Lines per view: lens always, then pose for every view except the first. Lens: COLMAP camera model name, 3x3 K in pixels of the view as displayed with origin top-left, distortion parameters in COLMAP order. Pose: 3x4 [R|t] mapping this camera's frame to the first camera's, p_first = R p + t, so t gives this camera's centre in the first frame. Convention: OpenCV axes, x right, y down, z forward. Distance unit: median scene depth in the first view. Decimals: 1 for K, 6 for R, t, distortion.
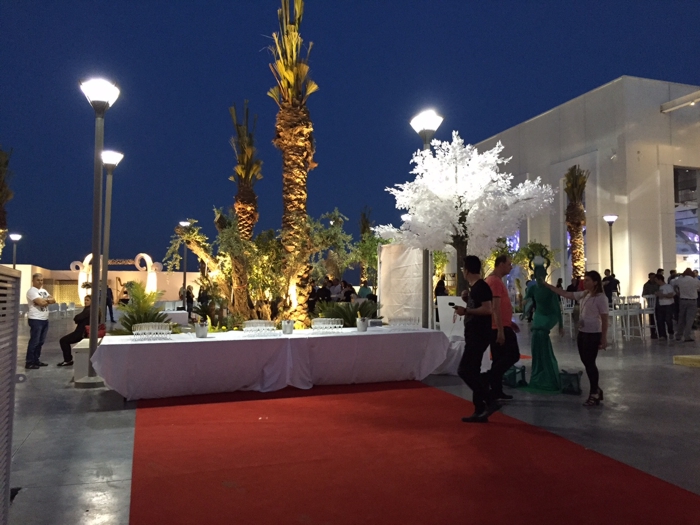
lens RADIAL K [[592.1, 0, 350.0], [0, 592.1, 262.5], [0, 0, 1]] dist [0.051514, -0.059559]
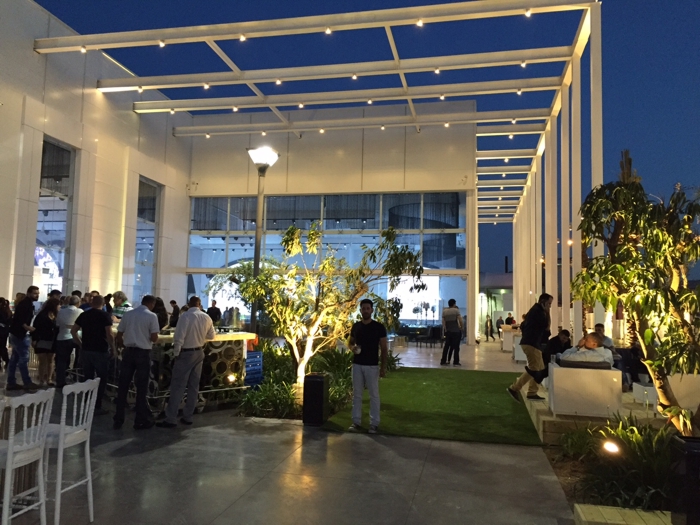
lens RADIAL K [[592.1, 0, 350.0], [0, 592.1, 262.5], [0, 0, 1]] dist [0.051514, -0.059559]
pose [[0.506095, 0.089300, 0.857842, 0.146690], [-0.070190, 0.995591, -0.062230, 0.002029], [-0.859617, -0.028718, 0.510132, 0.350958]]
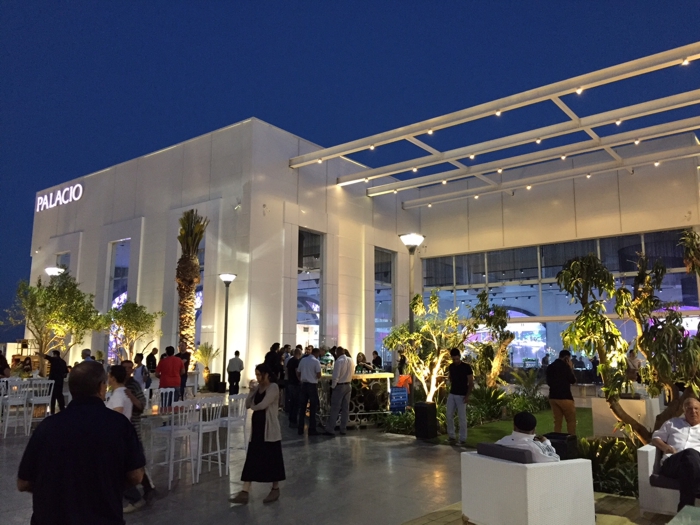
lens RADIAL K [[592.1, 0, 350.0], [0, 592.1, 262.5], [0, 0, 1]] dist [0.051514, -0.059559]
pose [[0.837320, 0.094895, 0.538415, 0.126867], [-0.036811, 0.992372, -0.117657, -0.004434], [-0.545473, 0.078697, 0.834425, 0.211781]]
